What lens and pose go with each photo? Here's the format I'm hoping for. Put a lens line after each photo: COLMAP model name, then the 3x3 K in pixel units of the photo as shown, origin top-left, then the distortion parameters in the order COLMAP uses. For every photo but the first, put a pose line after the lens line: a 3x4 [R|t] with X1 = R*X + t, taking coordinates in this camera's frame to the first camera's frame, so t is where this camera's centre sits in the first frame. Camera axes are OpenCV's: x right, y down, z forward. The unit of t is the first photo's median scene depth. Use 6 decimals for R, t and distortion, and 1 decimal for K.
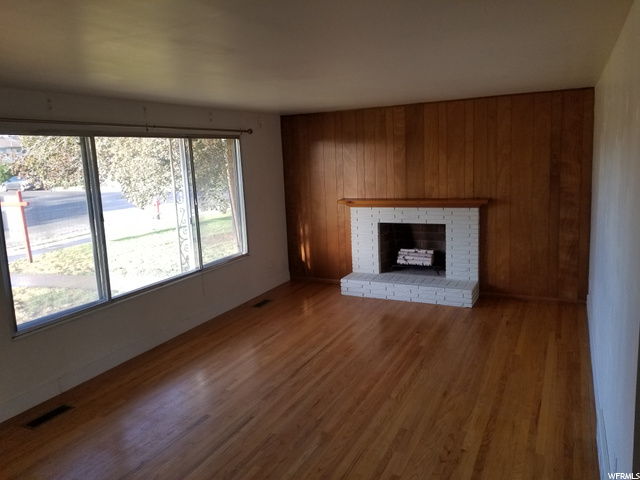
lens RADIAL K [[495.9, 0, 316.6], [0, 495.9, 239.1], [0, 0, 1]] dist [0.088428, -0.125489]
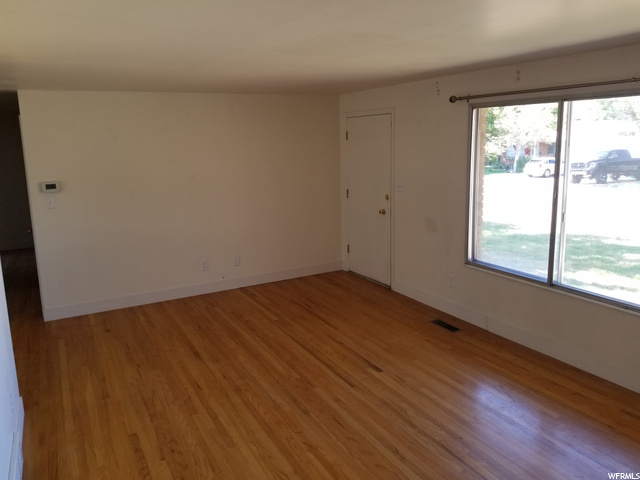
lens RADIAL K [[495.9, 0, 316.6], [0, 495.9, 239.1], [0, 0, 1]] dist [0.088428, -0.125489]
pose [[-0.570334, 0.225880, -0.789745, 0.640989], [-0.084078, 0.940344, 0.329673, -0.264365], [0.817099, 0.254424, -0.517319, 1.322566]]
